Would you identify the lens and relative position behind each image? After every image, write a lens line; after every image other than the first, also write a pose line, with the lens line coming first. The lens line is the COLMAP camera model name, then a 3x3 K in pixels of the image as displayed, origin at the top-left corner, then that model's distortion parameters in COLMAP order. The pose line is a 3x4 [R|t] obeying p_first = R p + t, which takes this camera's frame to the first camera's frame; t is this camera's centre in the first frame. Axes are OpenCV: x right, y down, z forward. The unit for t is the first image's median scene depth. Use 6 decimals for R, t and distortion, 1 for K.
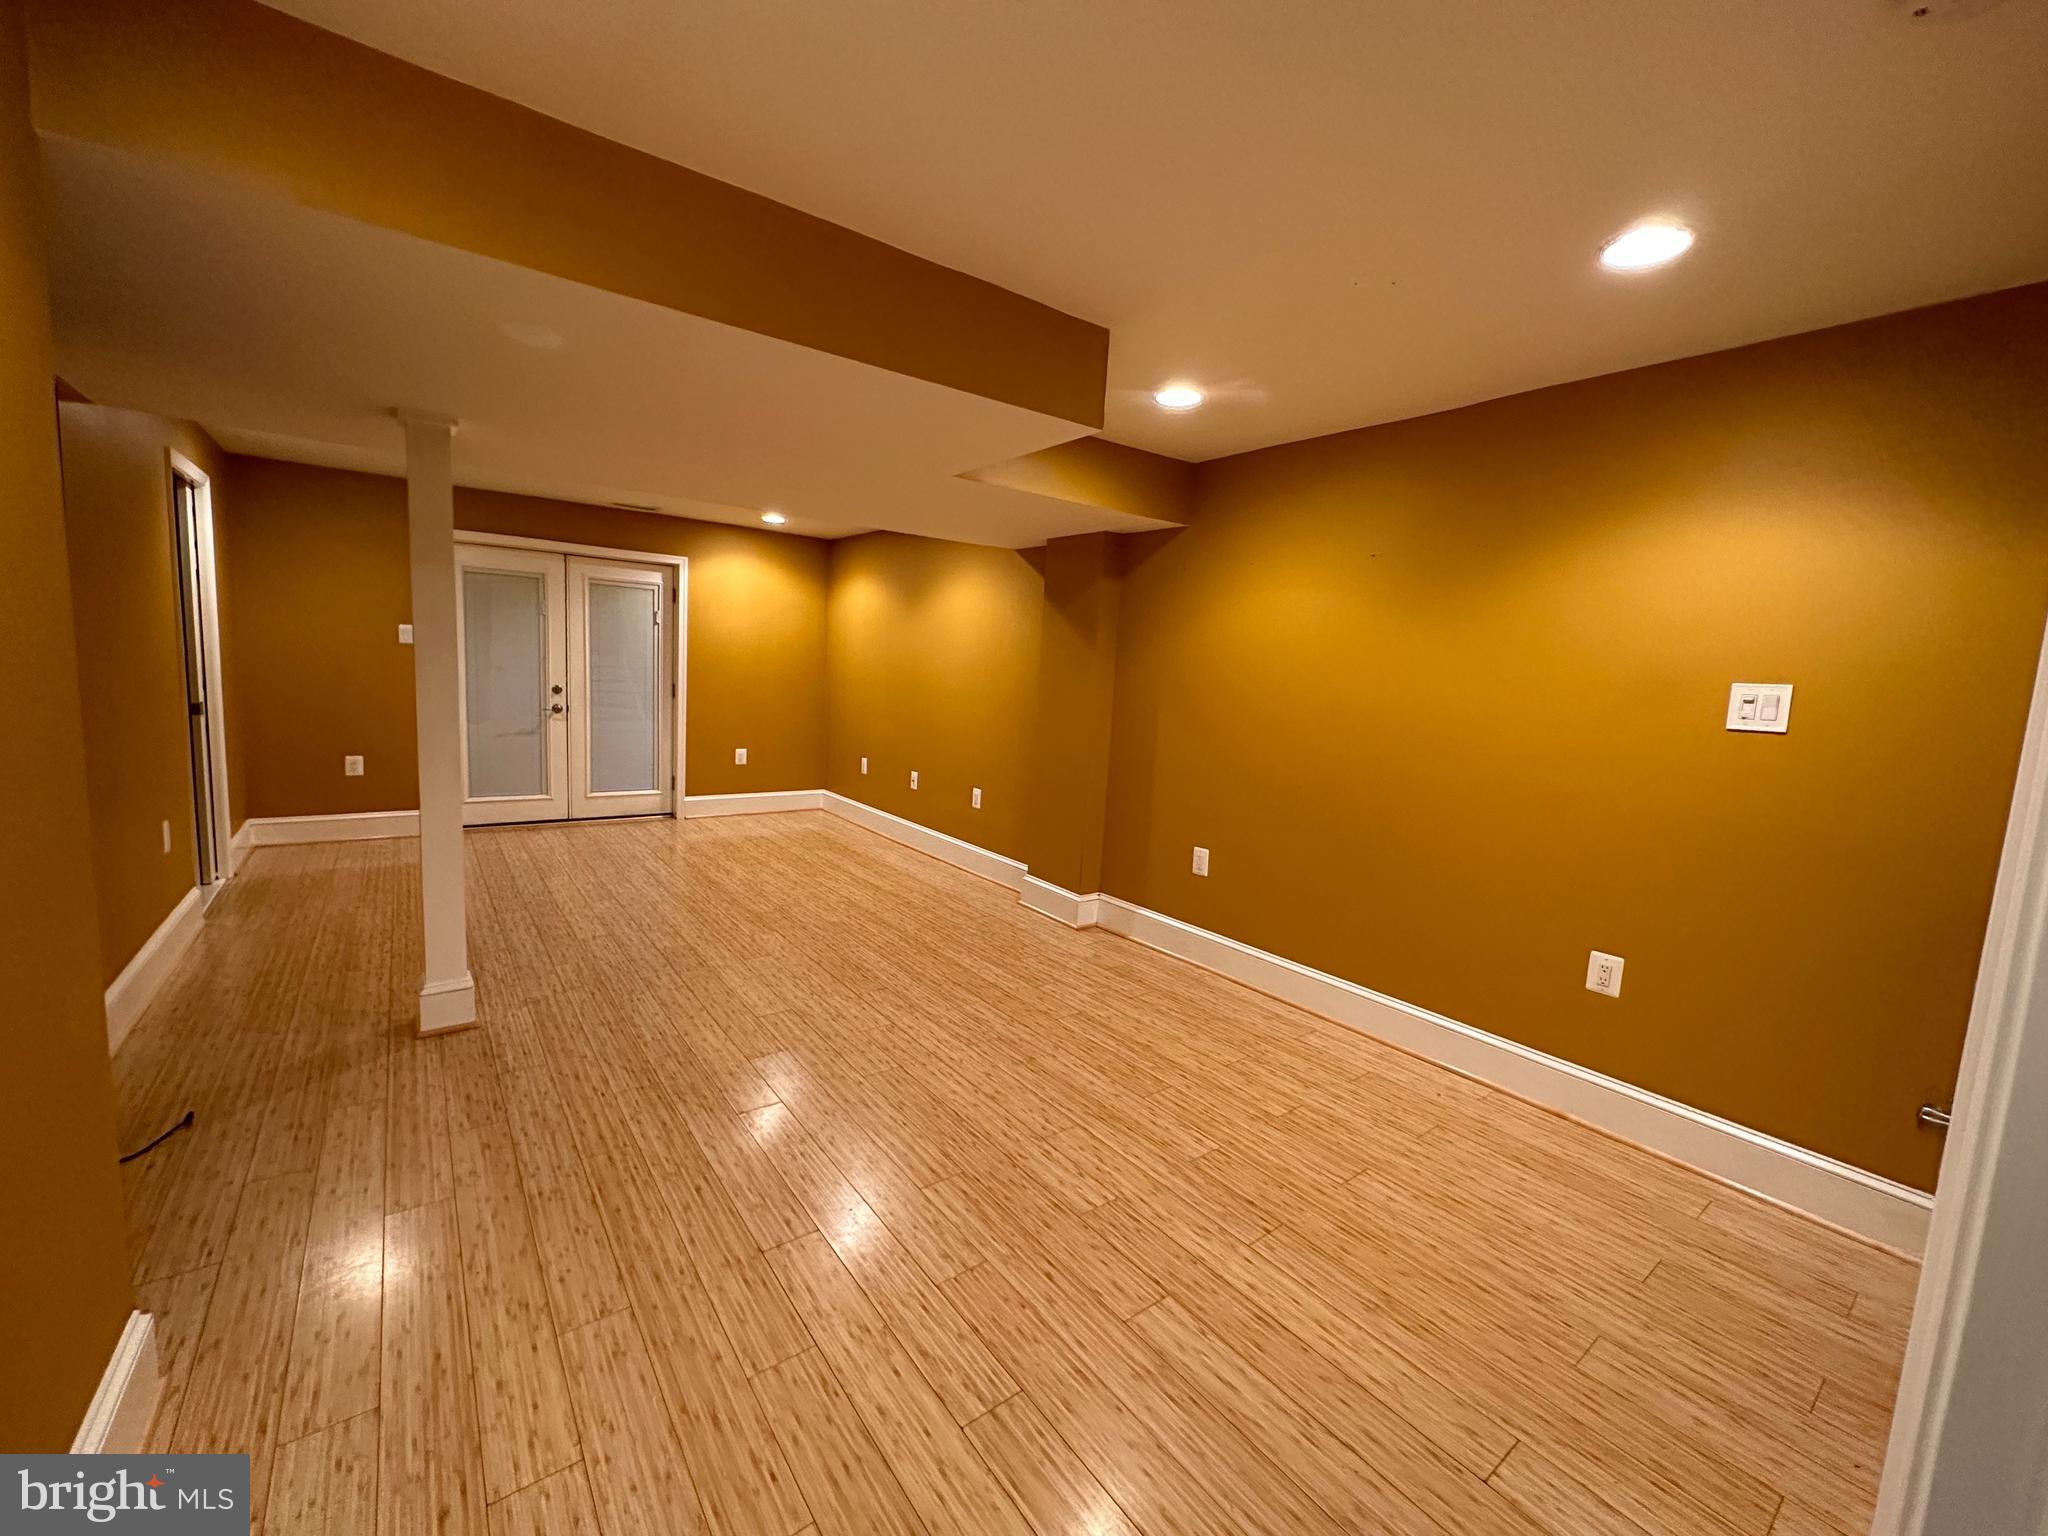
lens RADIAL K [[811.8, 0, 1024.1], [0, 811.8, 762.3], [0, 0, 1]] dist [-0.007539, 0.000146]
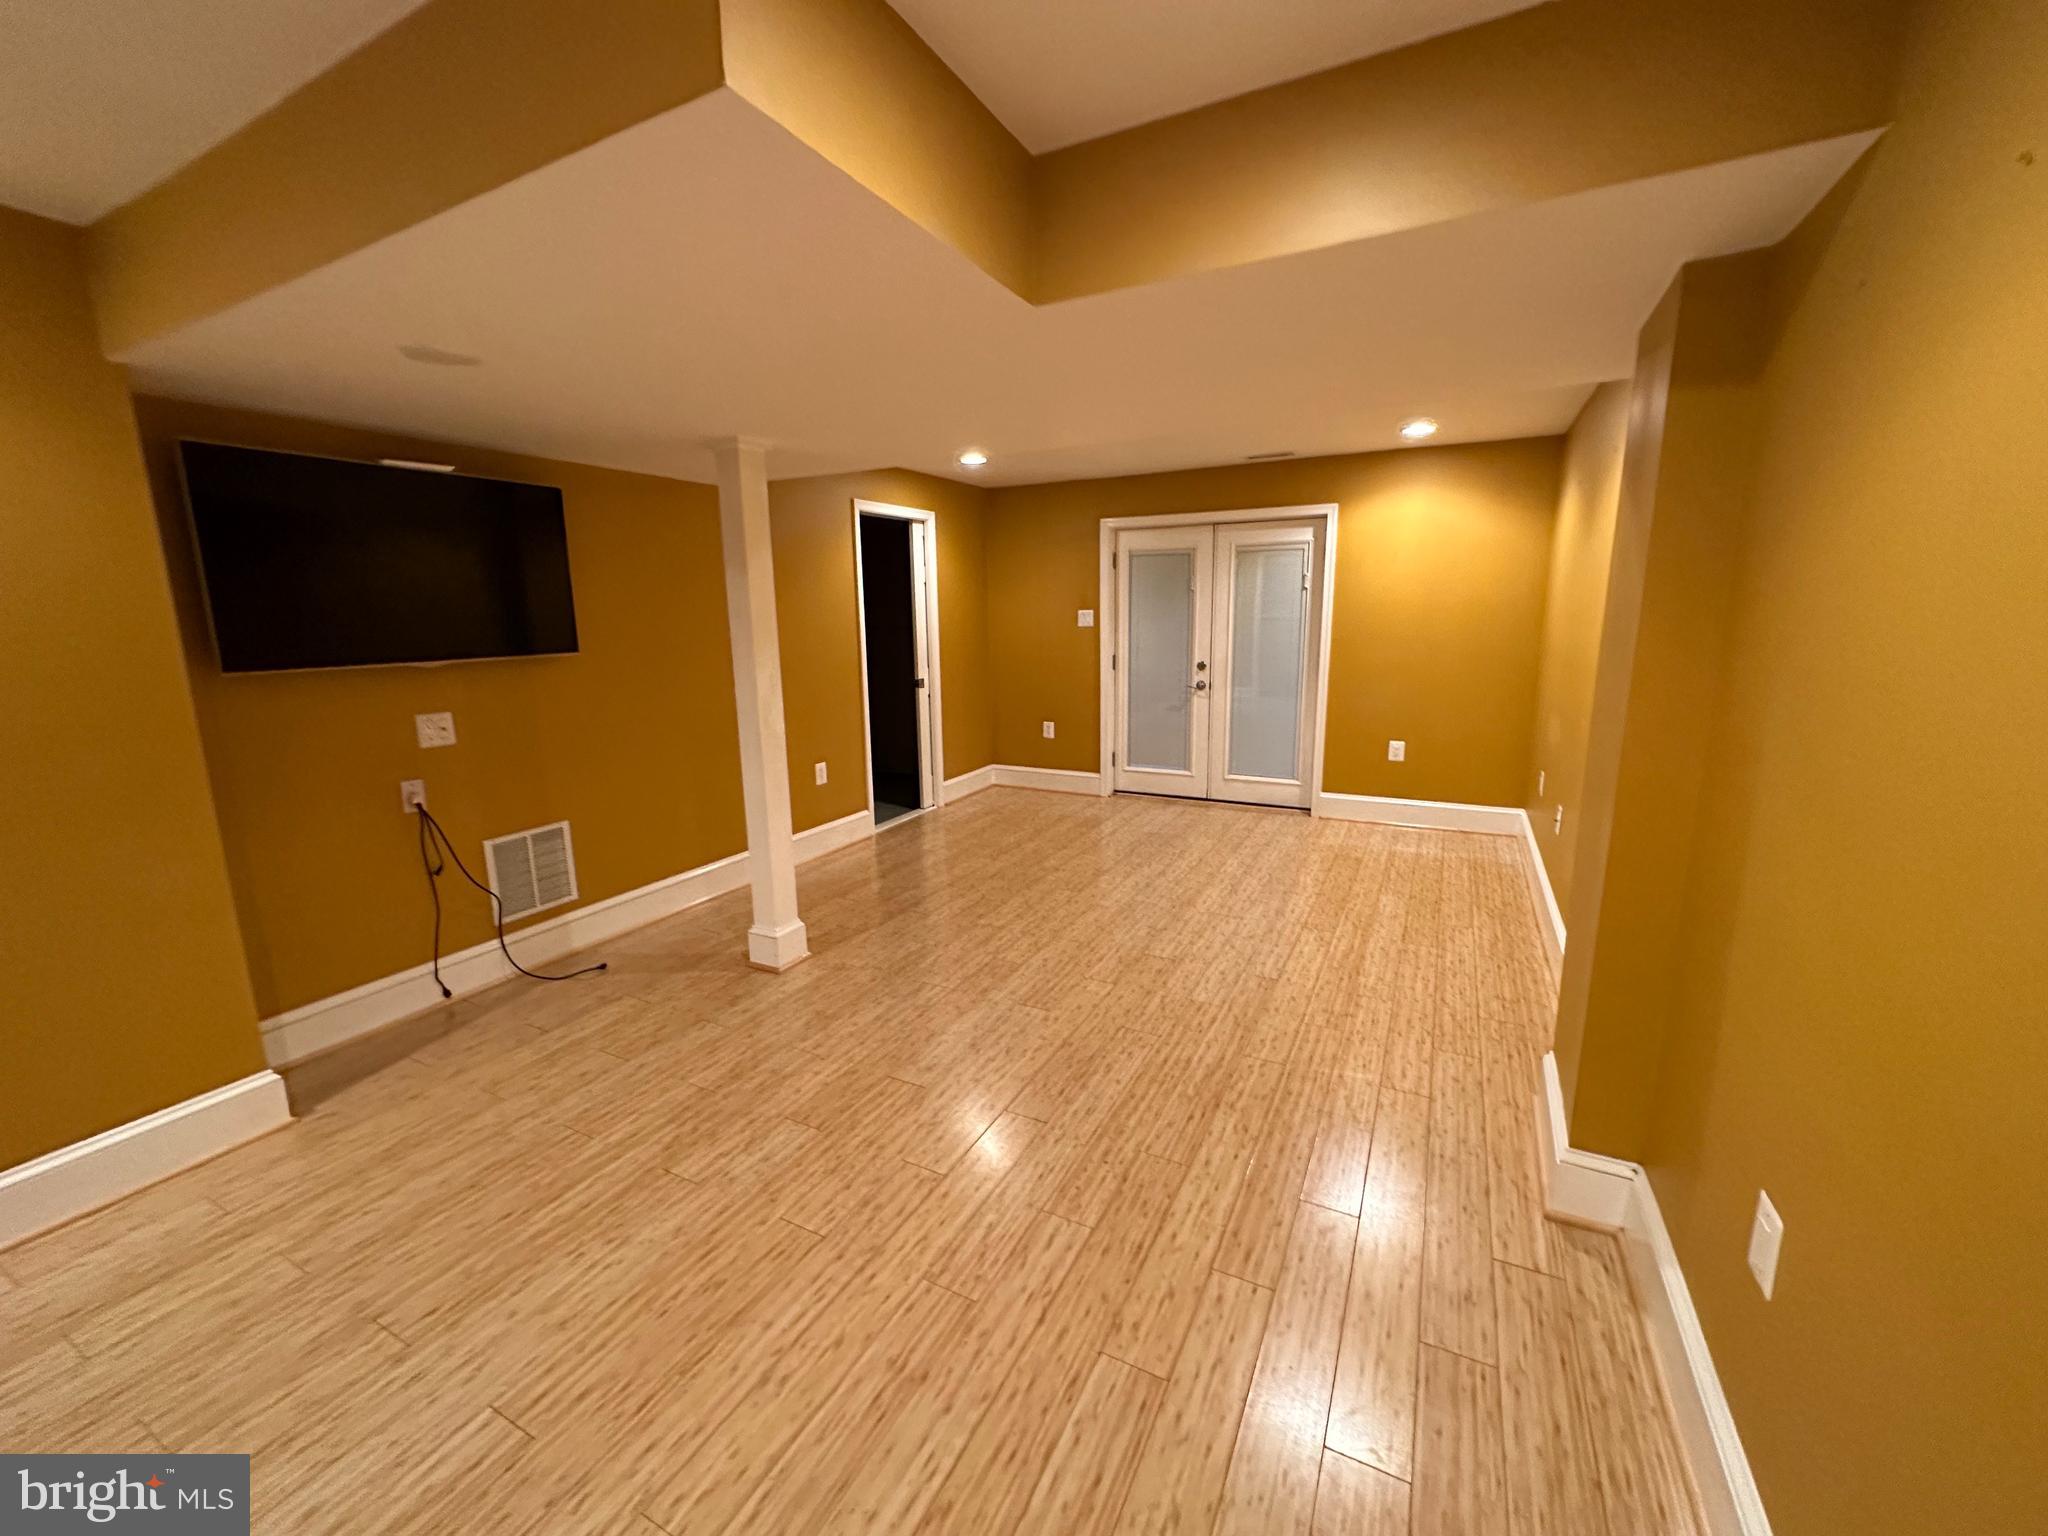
lens RADIAL K [[811.8, 0, 1024.1], [0, 811.8, 762.3], [0, 0, 1]] dist [-0.007539, 0.000146]
pose [[0.424101, 0.107939, -0.899159, 0.312288], [-0.067345, 0.993882, 0.087546, -0.062632], [0.903107, 0.023425, 0.428775, 0.533989]]
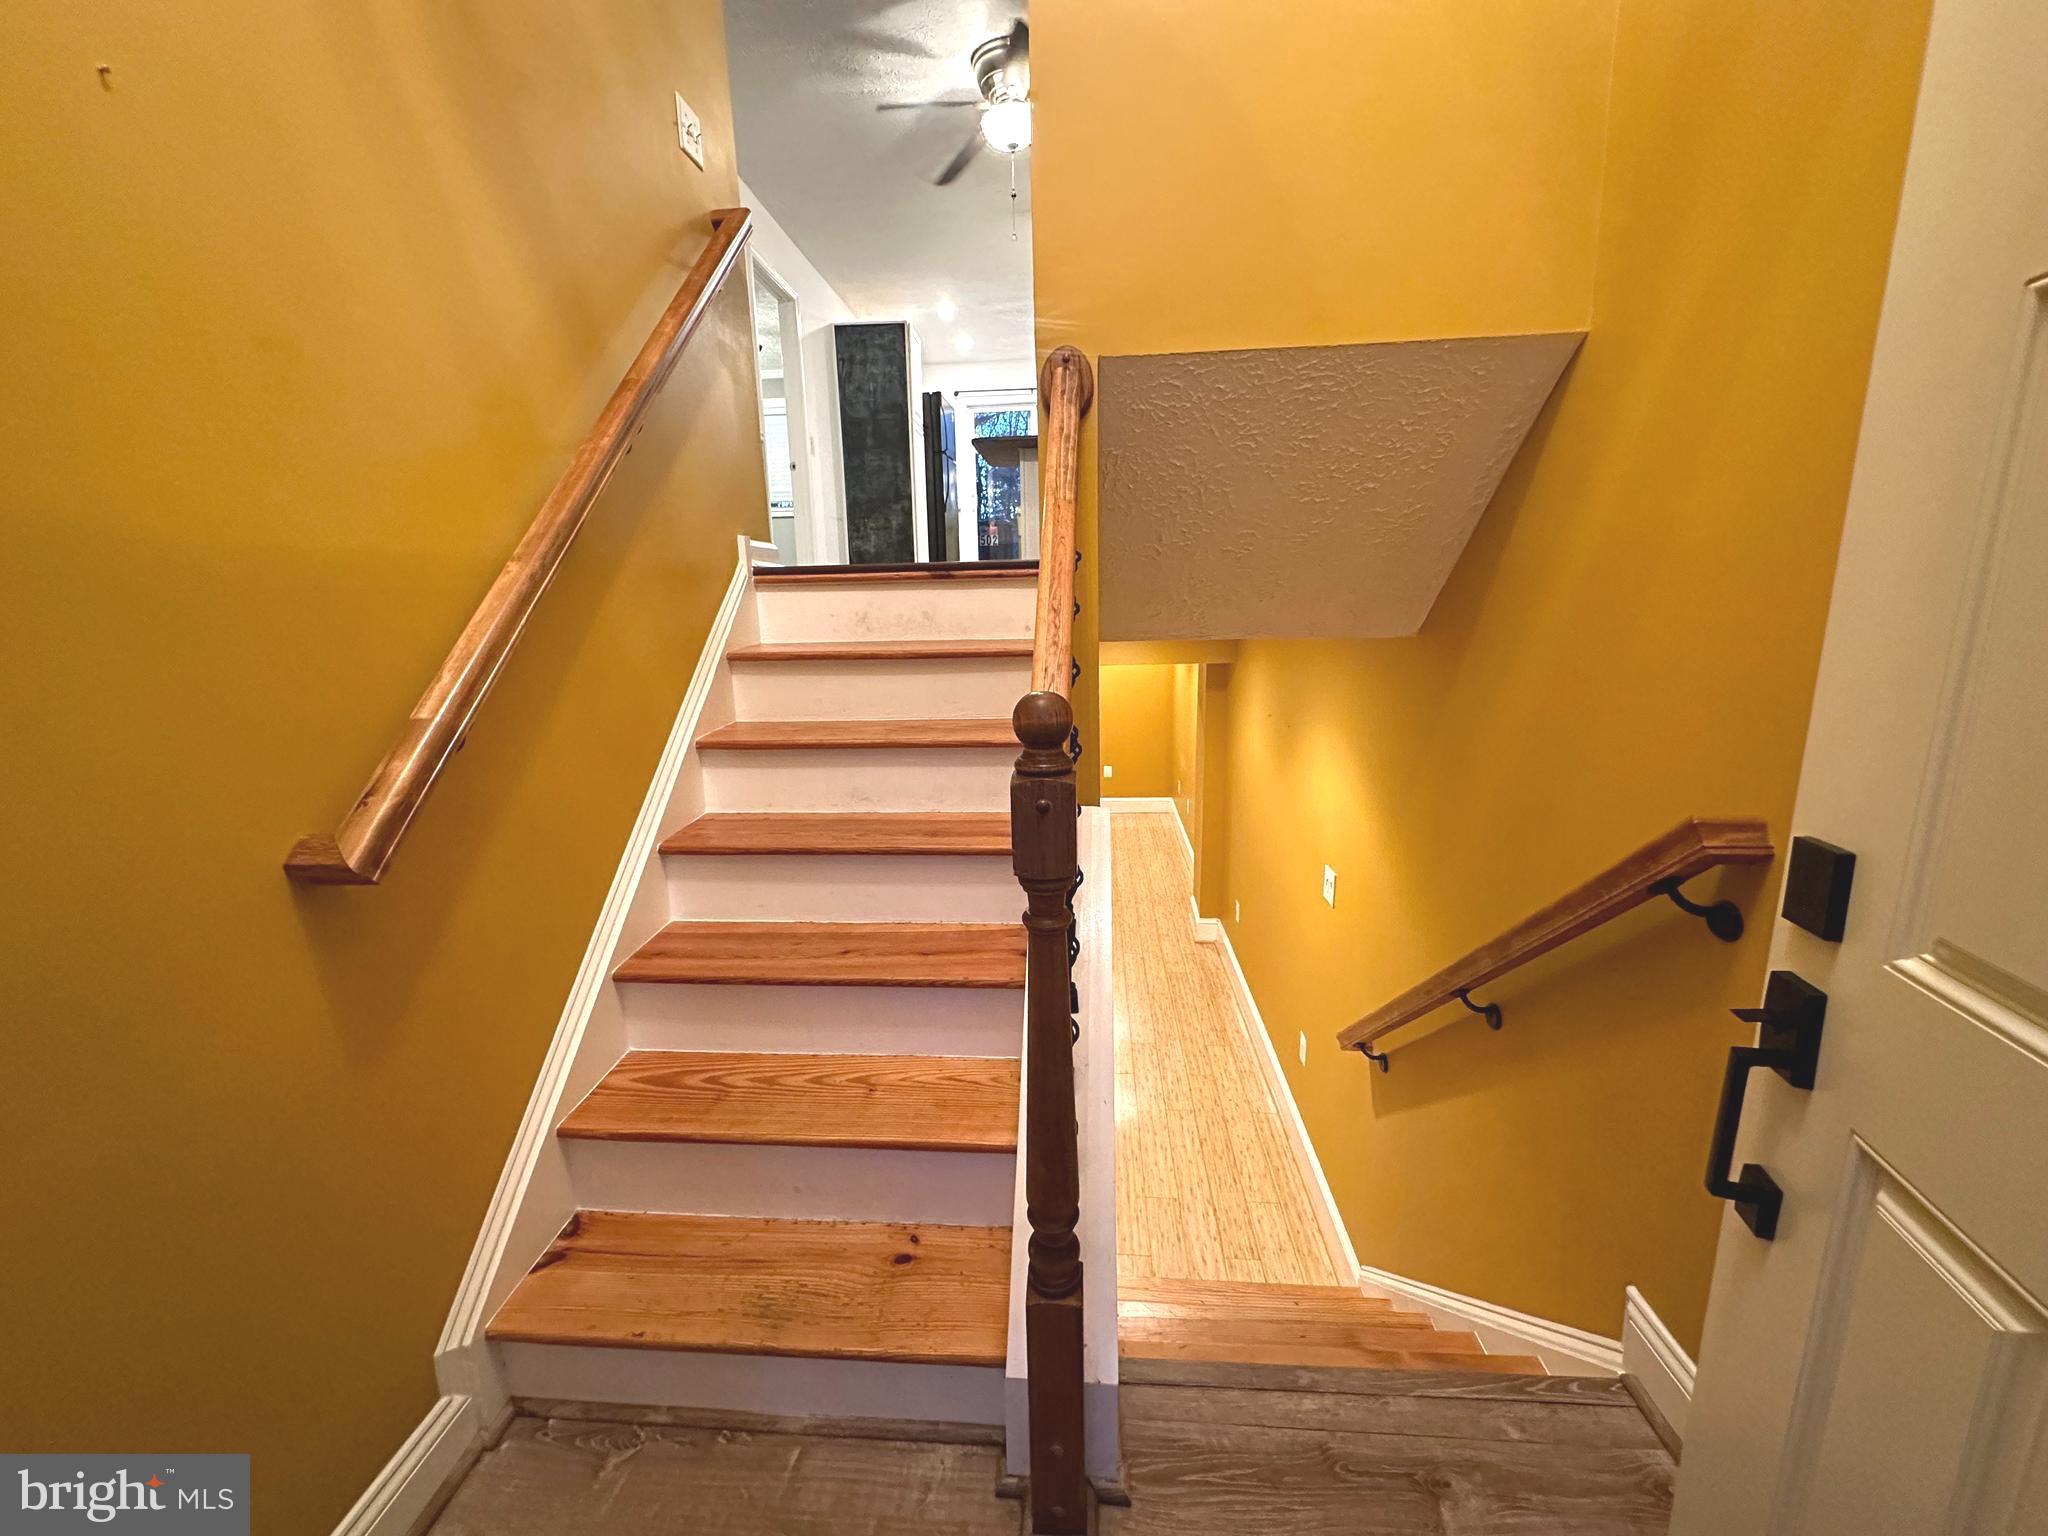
lens RADIAL K [[811.8, 0, 1024.1], [0, 811.8, 762.3], [0, 0, 1]] dist [-0.007539, 0.000146]
pose [[0.743069, 0.066625, -0.665891, 0.745782], [-0.016953, 0.996587, 0.080794, -0.208399], [0.669001, -0.048746, 0.741662, -0.217714]]
